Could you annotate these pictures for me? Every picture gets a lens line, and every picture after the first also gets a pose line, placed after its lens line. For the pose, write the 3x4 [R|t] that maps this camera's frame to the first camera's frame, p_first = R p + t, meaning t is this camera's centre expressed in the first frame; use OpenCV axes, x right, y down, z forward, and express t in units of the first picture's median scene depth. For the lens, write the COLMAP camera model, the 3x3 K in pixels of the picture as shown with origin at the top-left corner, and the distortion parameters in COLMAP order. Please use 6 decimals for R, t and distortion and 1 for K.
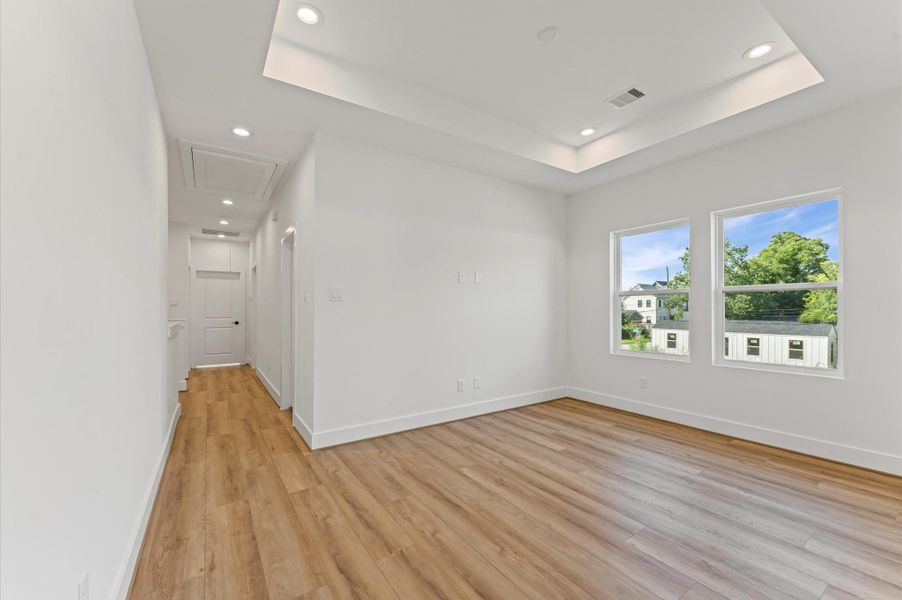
lens RADIAL K [[363.0, 0, 438.0], [0, 363.0, 306.3], [0, 0, 1]] dist [-0.003191, -0.000178]
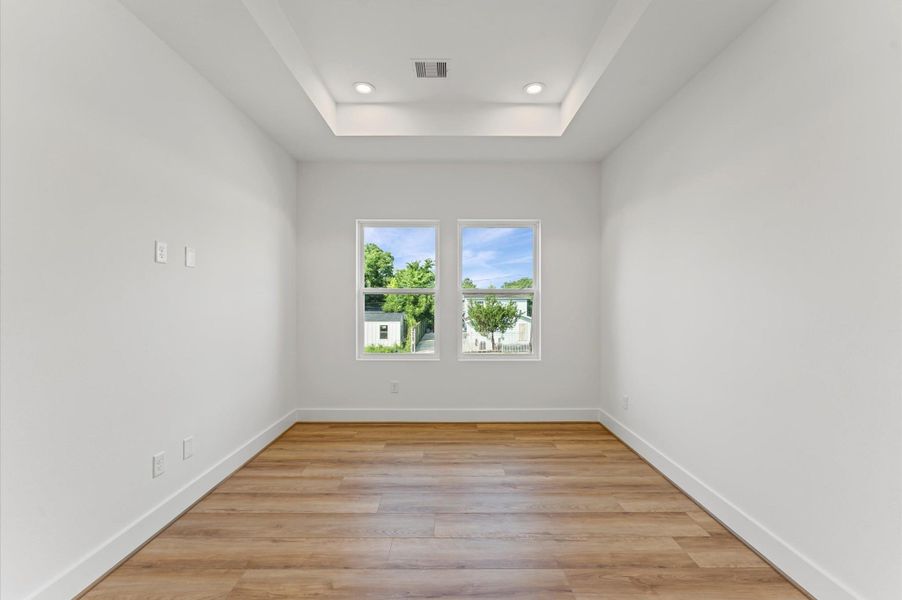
lens RADIAL K [[363.0, 0, 450.6], [0, 363.0, 300.3], [0, 0, 1]] dist [-0.003191, -0.000178]
pose [[0.532787, 0.004307, 0.846238, -0.165909], [-0.009151, 0.999958, 0.000672, -0.017515], [-0.846200, -0.008103, 0.532804, 0.425803]]
